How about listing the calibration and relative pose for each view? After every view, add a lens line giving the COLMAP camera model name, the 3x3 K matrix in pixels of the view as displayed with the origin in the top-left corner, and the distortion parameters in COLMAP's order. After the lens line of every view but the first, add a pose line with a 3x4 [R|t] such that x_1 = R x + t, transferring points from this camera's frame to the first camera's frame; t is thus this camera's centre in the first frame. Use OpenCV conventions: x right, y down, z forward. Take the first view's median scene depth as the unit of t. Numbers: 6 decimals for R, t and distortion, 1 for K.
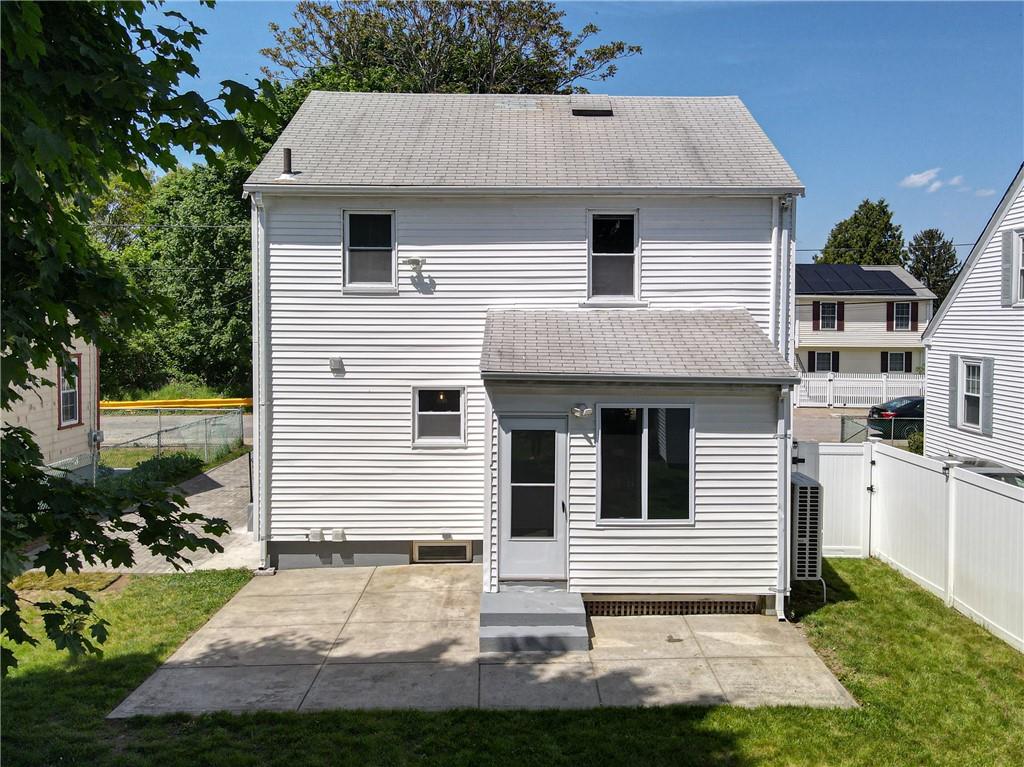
lens RADIAL K [[797.3, 0, 552.3], [0, 797.3, 358.3], [0, 0, 1]] dist [0.008596, 0.007430]
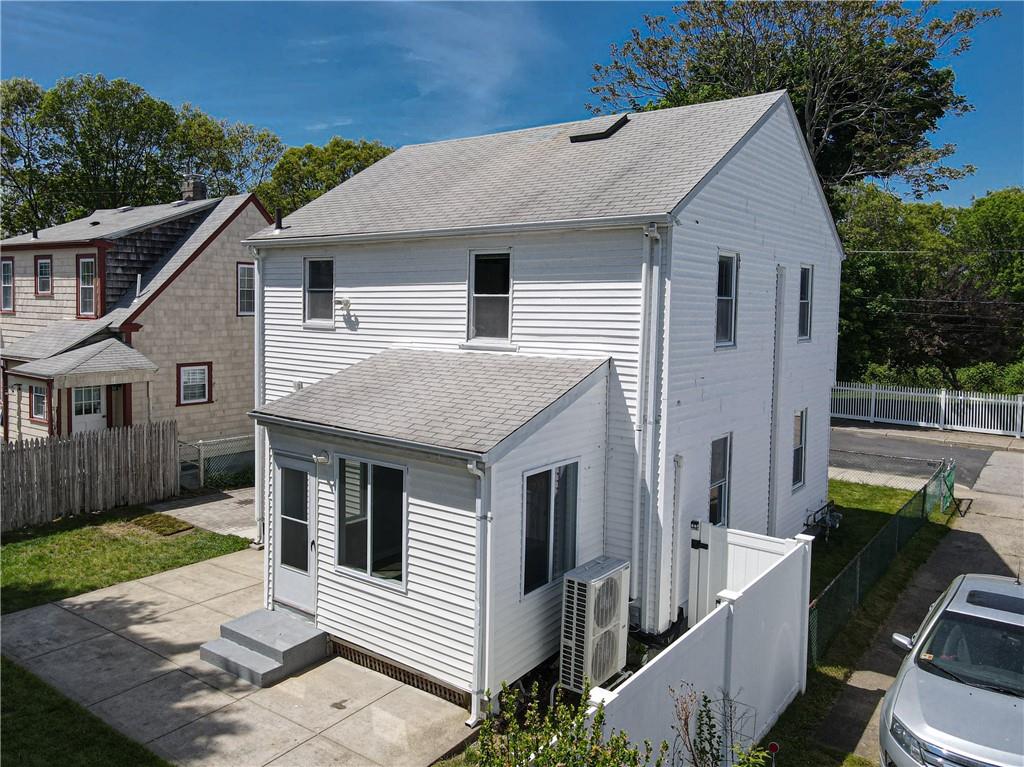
lens RADIAL K [[728.6, 0, 512.5], [0, 728.6, 362.3], [0, 0, 1]] dist [0.048130, 0.004229]
pose [[0.799822, 0.058345, -0.597395, 0.644646], [-0.044068, 0.998286, 0.038499, -0.085886], [0.598618, -0.004467, 0.801022, 0.310710]]
